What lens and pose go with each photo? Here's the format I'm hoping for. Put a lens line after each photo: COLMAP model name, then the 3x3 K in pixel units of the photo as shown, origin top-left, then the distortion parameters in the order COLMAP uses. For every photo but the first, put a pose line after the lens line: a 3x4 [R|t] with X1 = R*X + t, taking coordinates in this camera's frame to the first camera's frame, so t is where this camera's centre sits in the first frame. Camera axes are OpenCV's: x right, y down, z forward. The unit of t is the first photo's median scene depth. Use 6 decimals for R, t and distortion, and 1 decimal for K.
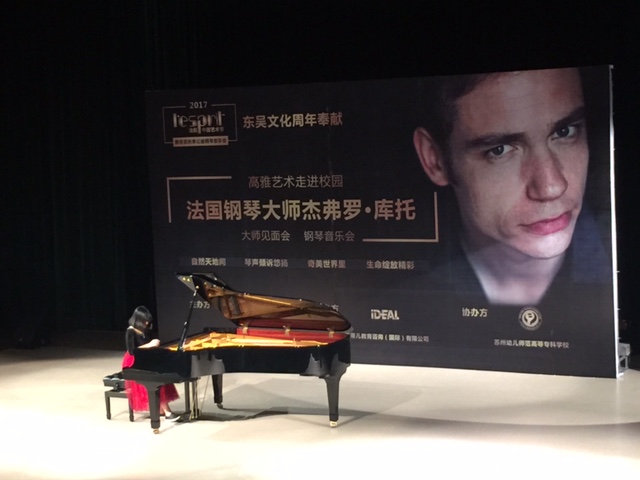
lens RADIAL K [[1225.8, 0, 320.0], [0, 1225.8, 240.0], [0, 0, 1]] dist [0.009850, 0.092970]
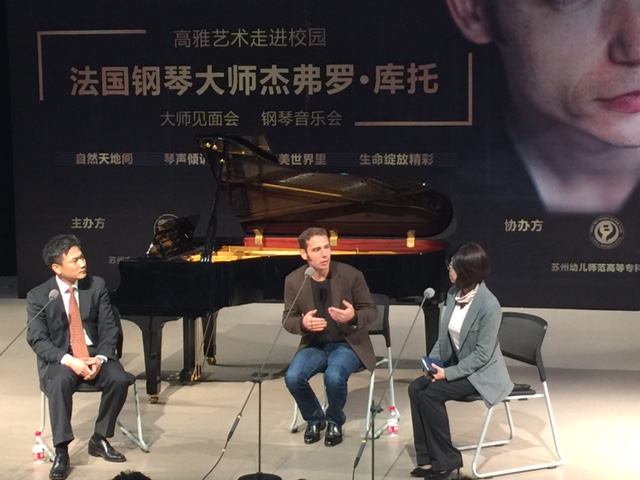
lens RADIAL K [[1357.4, 0, 320.0], [0, 1357.4, 240.0], [0, 0, 1]] dist [0.006992, 0.083287]
pose [[0.964080, -0.000371, 0.265613, -0.186646], [-0.003751, 0.999880, 0.015013, 0.054039], [-0.265587, -0.015470, 0.963963, 0.269516]]
